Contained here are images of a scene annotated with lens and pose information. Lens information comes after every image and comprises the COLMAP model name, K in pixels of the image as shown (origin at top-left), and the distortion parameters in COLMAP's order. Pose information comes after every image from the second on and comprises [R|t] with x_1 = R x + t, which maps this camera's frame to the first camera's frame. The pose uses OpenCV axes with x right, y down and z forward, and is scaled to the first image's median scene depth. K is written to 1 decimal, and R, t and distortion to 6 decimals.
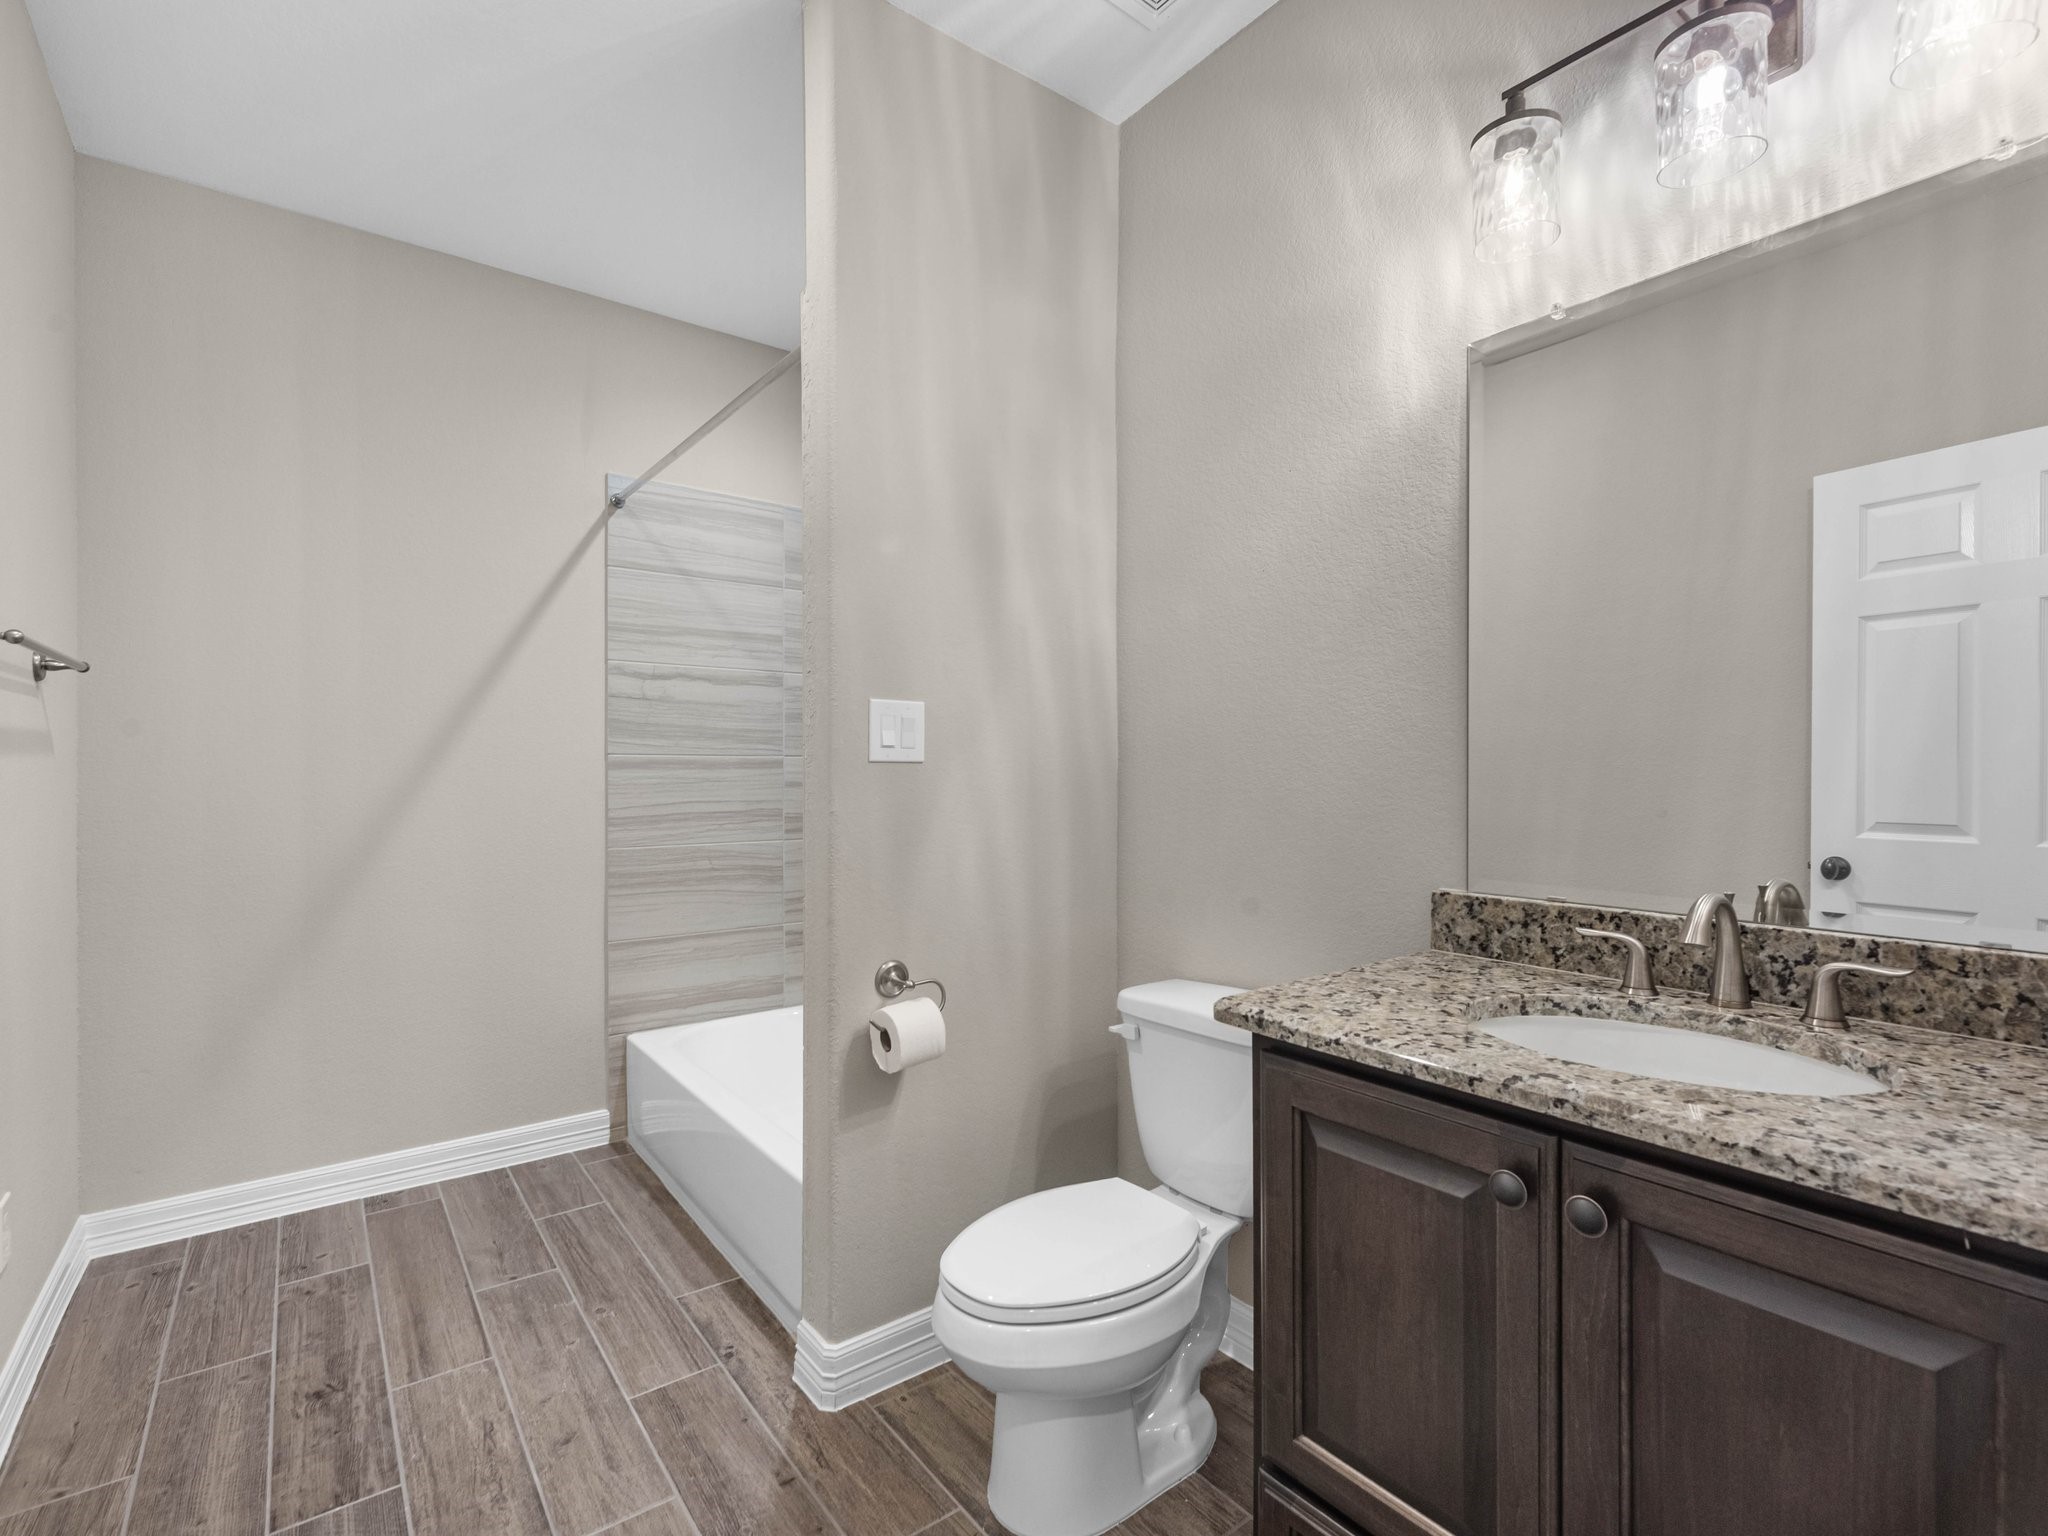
lens RADIAL K [[952.2, 0, 1021.9], [0, 952.2, 776.8], [0, 0, 1]] dist [-0.004504, -0.000107]
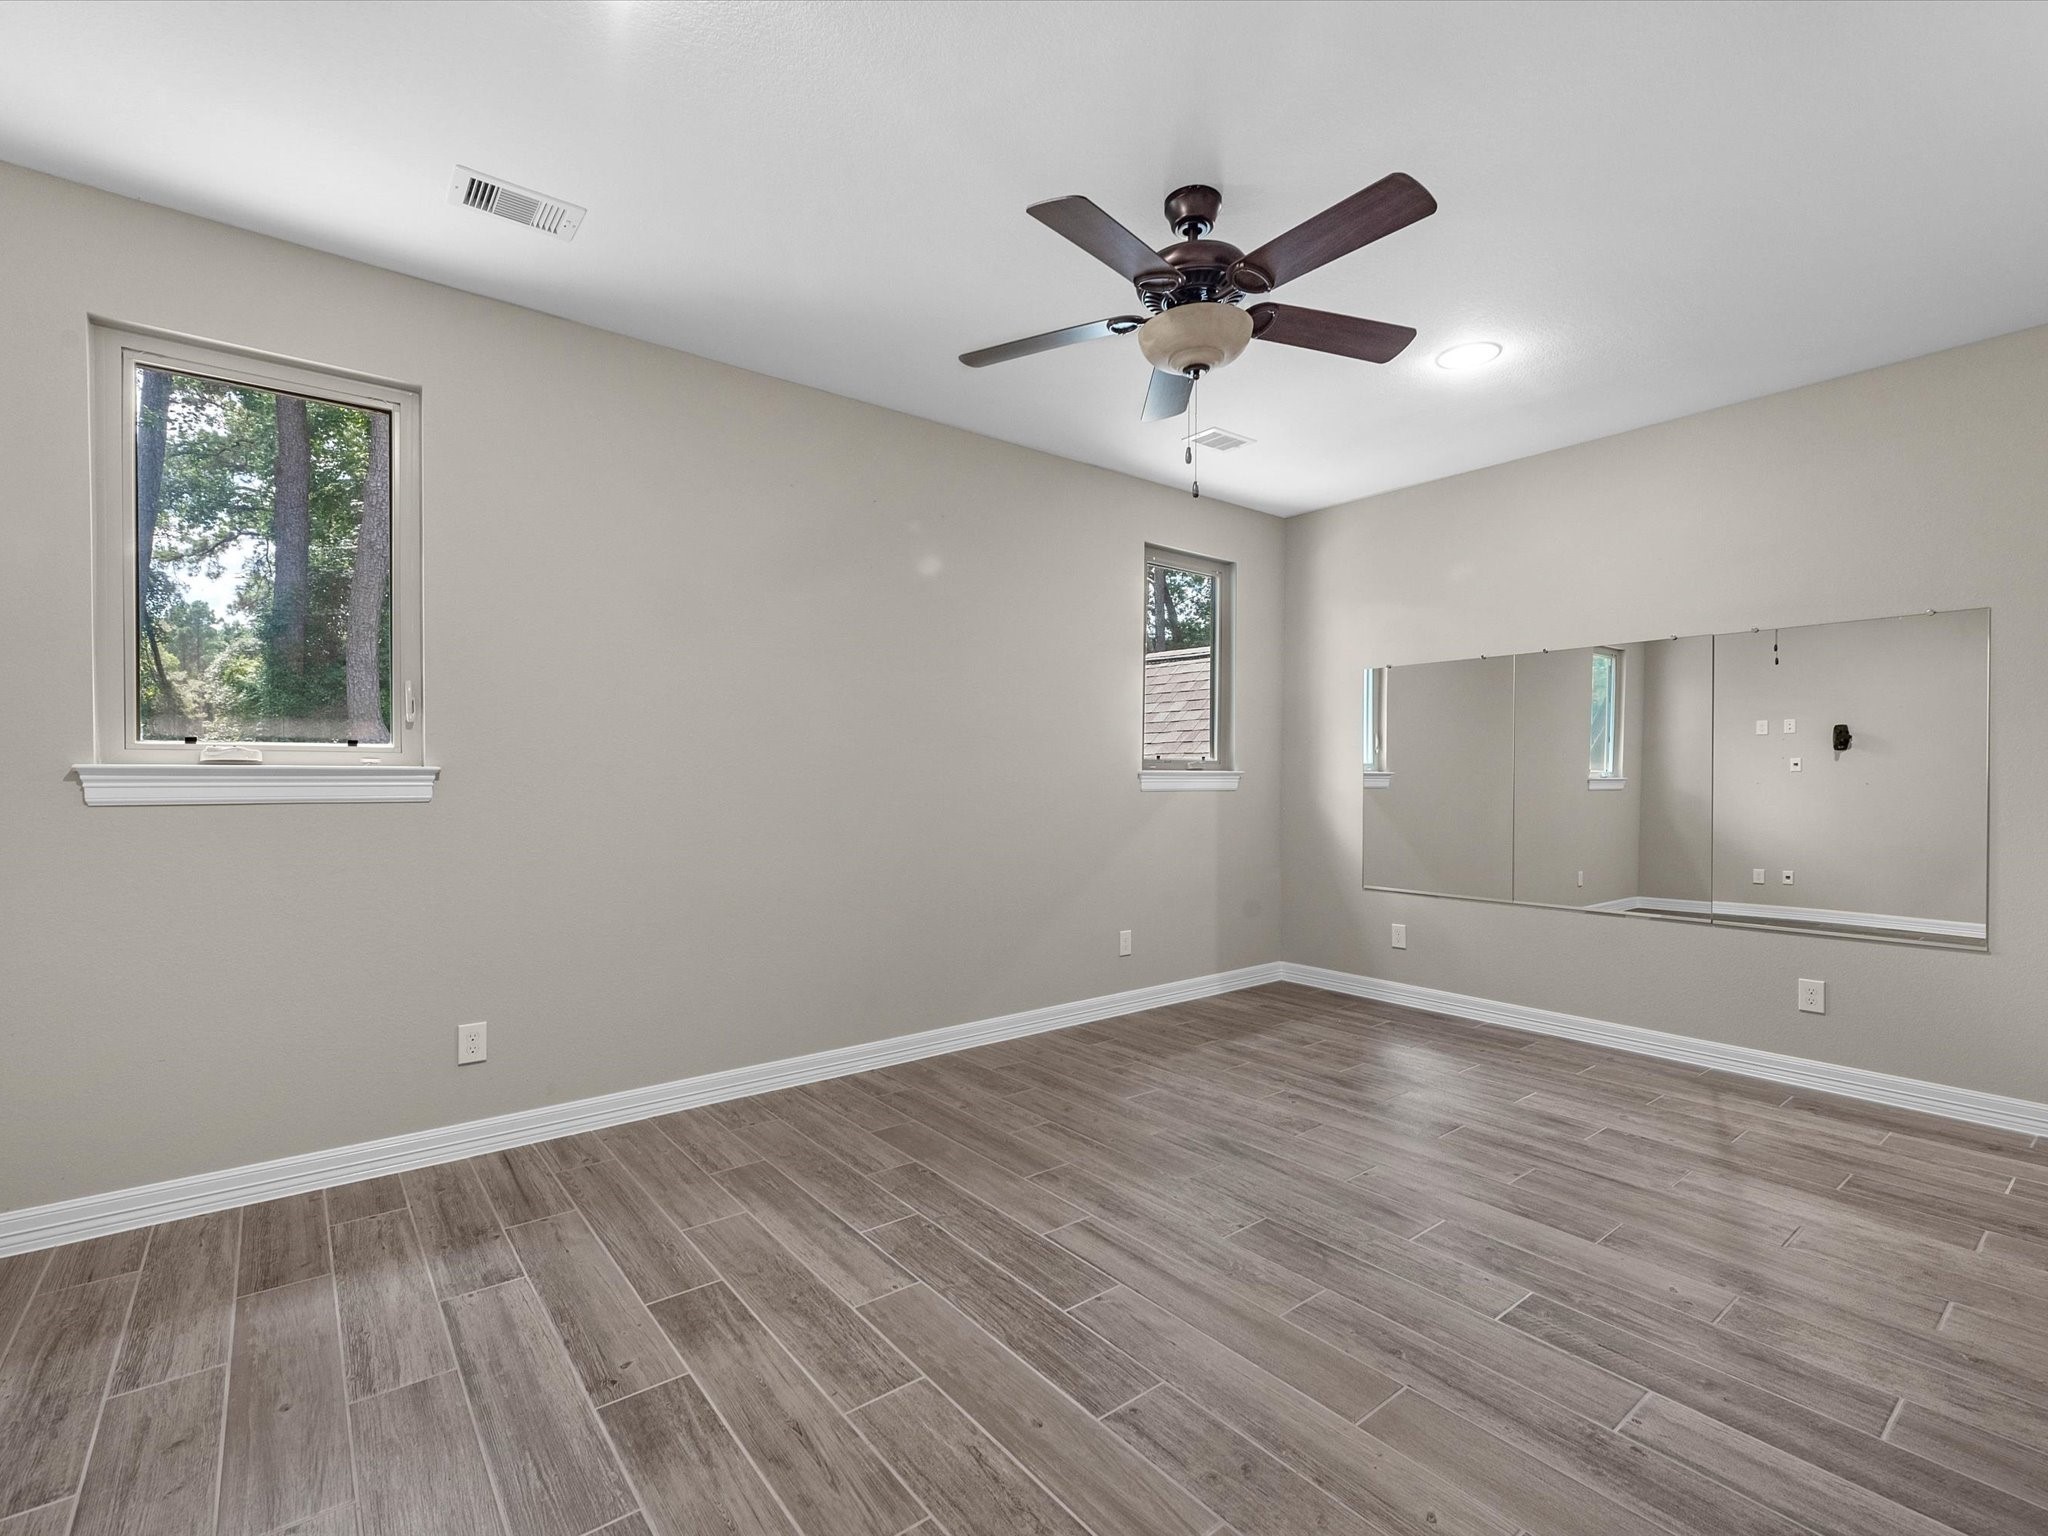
lens RADIAL K [[952.2, 0, 1025.2], [0, 952.2, 774.4], [0, 0, 1]] dist [-0.004504, -0.000107]
pose [[-0.999862, -0.008268, -0.014425, -0.249213], [-0.008298, 0.999963, 0.002062, -0.000560], [0.014407, 0.002181, -0.999894, 2.060397]]
